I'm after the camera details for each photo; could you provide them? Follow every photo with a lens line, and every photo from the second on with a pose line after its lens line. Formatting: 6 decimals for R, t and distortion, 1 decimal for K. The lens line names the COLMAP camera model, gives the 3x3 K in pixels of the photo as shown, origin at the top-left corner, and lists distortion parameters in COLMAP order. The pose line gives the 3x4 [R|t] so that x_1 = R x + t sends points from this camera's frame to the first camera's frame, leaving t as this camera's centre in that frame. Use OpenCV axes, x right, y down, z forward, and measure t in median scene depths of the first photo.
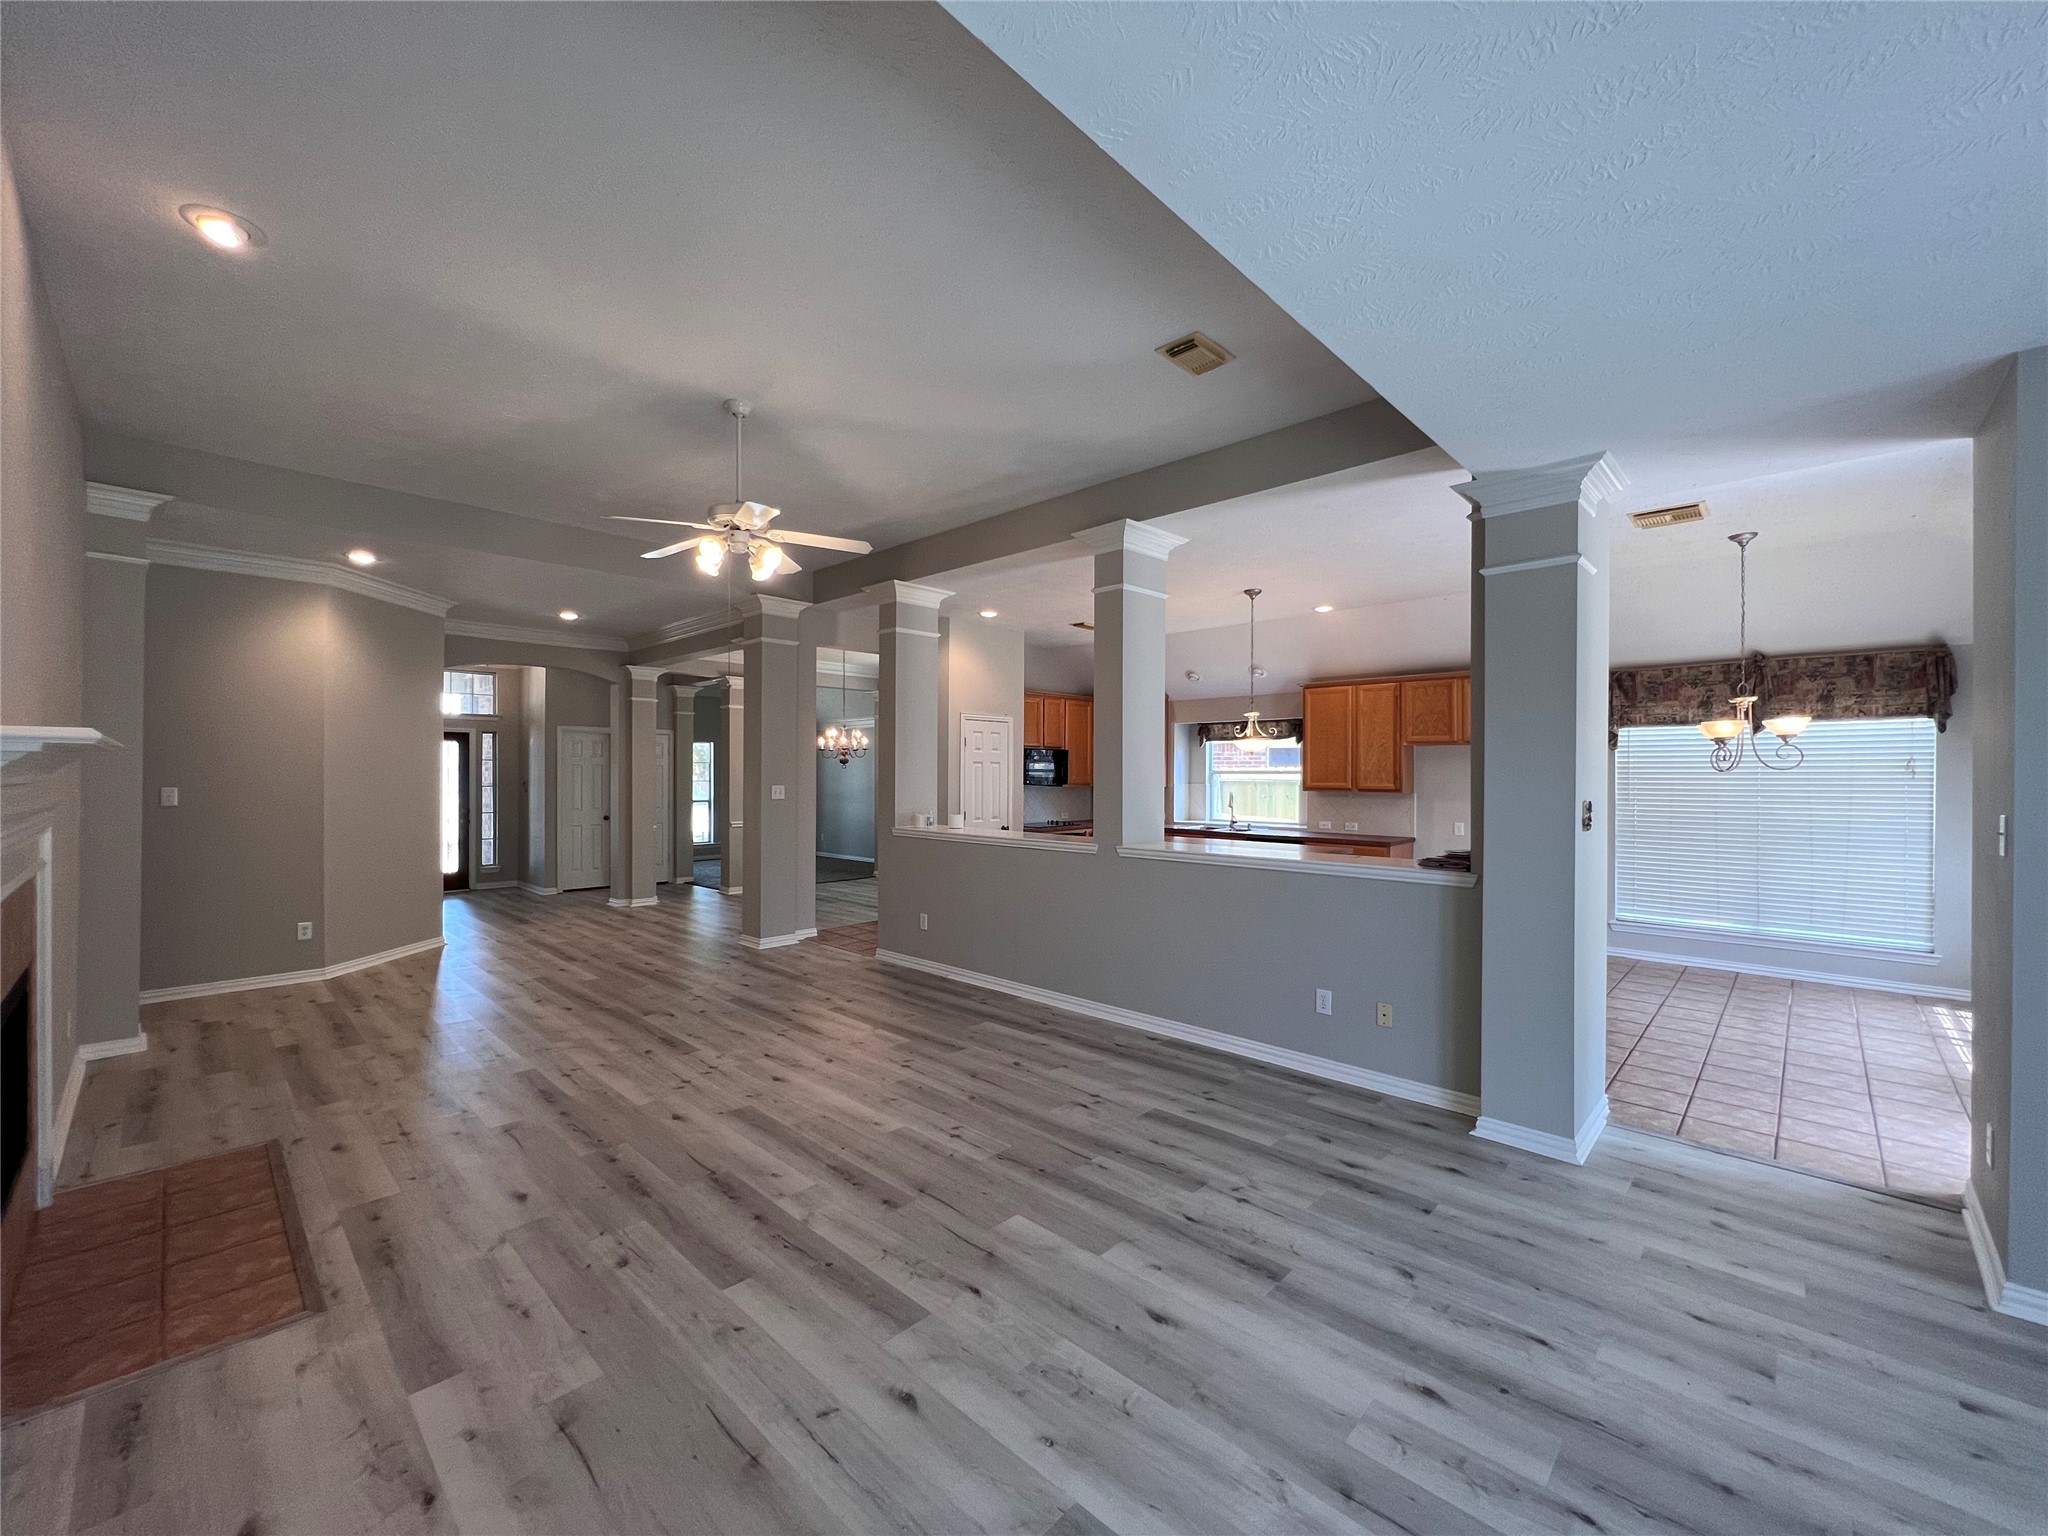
lens RADIAL K [[821.4, 0, 1024.9], [0, 821.4, 770.4], [0, 0, 1]] dist [-0.003522, 0.001236]
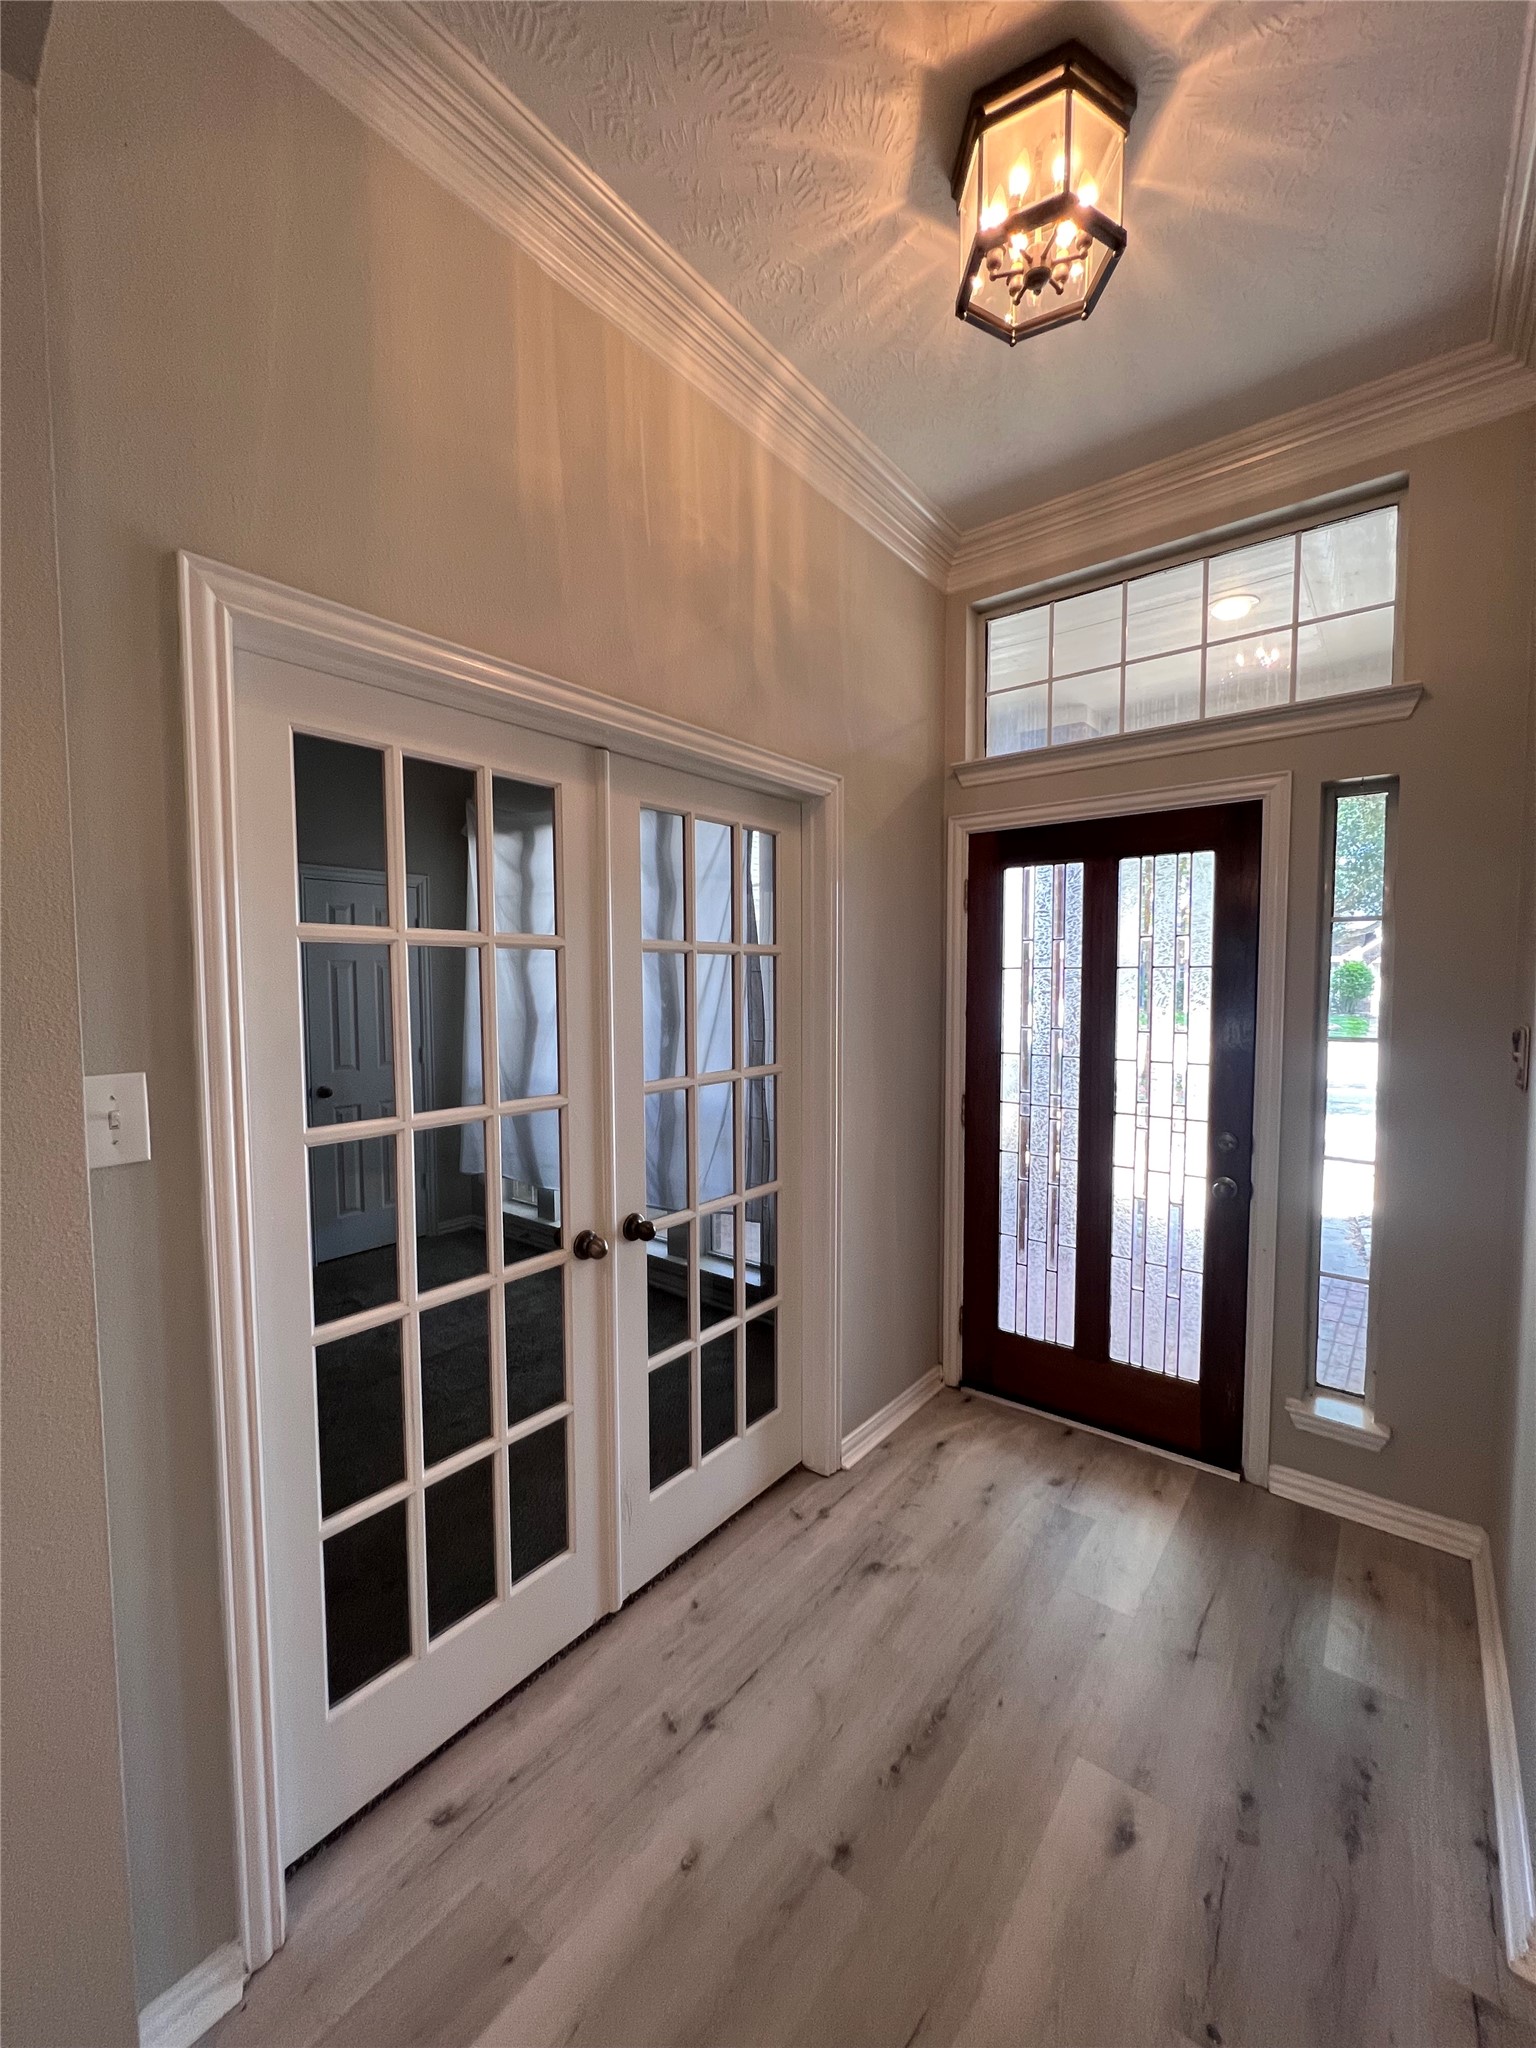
lens RADIAL K [[821.4, 0, 757.2], [0, 821.4, 1017.4], [0, 0, 1]] dist [-0.003522, 0.001236]
pose [[0.091779, 0.048318, -0.994606, -0.910533], [0.006561, 0.998771, 0.049125, 0.003225], [0.995758, -0.011034, 0.091349, 1.650580]]
